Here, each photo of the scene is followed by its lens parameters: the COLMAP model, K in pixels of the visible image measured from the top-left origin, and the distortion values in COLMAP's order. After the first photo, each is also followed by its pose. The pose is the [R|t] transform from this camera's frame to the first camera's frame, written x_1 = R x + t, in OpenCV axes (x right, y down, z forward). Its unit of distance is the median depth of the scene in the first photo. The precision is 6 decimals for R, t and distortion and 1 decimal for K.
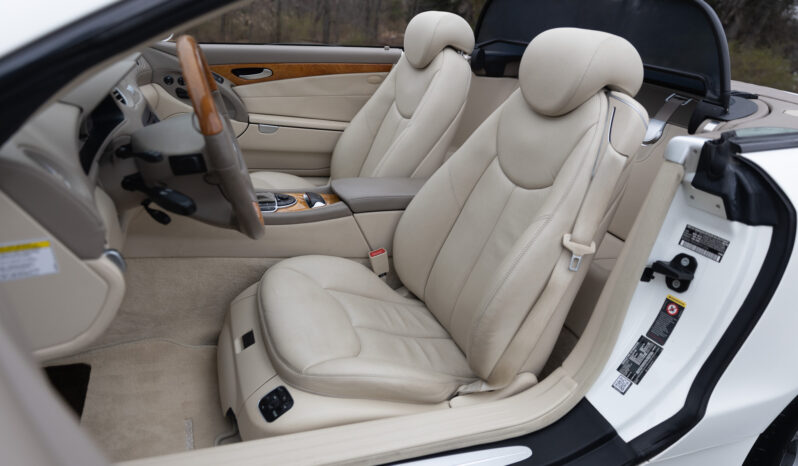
lens RADIAL K [[520.8, 0, 399.0], [0, 520.8, 233.0], [0, 0, 1]] dist [0.002448, 0.000630]
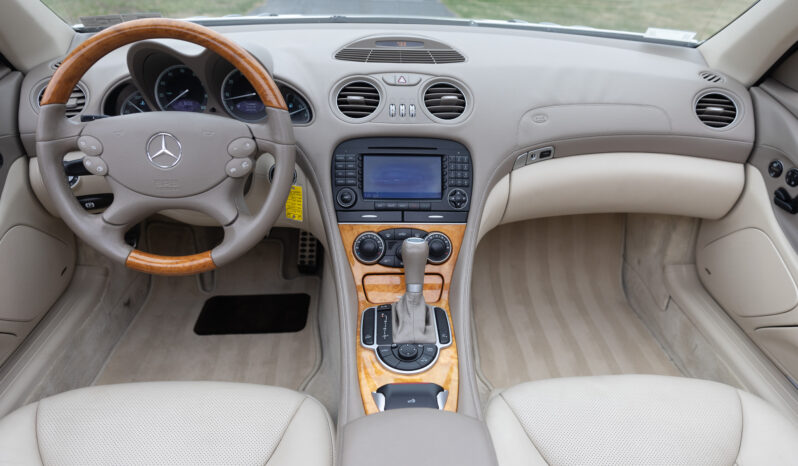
lens RADIAL K [[547.3, 0, 412.6], [0, 547.3, 234.3], [0, 0, 1]] dist [-0.004185, 0.000088]
pose [[-0.299800, 0.315719, -0.900245, 0.244891], [-0.435875, 0.794068, 0.423638, -0.408313], [0.848607, 0.519401, -0.100448, 1.009171]]
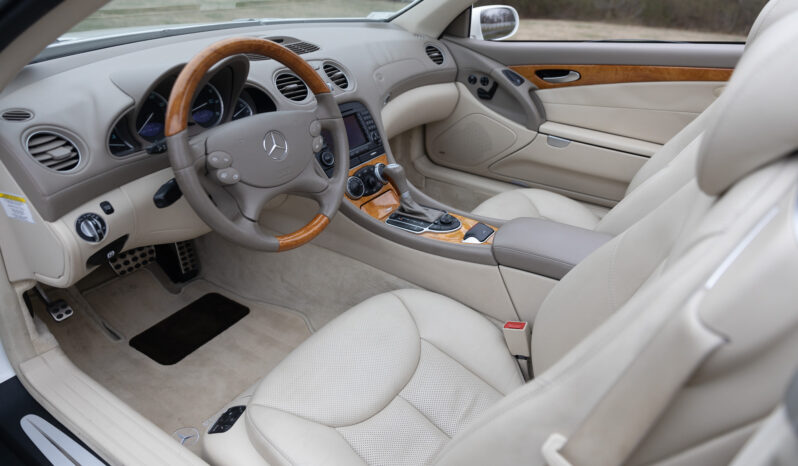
lens RADIAL K [[520.8, 0, 399.0], [0, 520.8, 233.0], [0, 0, 1]] dist [0.002448, 0.000630]
pose [[0.580400, 0.271312, -0.767805, 0.402408], [-0.266437, 0.954240, 0.135786, -0.147163], [0.769511, 0.125761, 0.626129, 0.408770]]
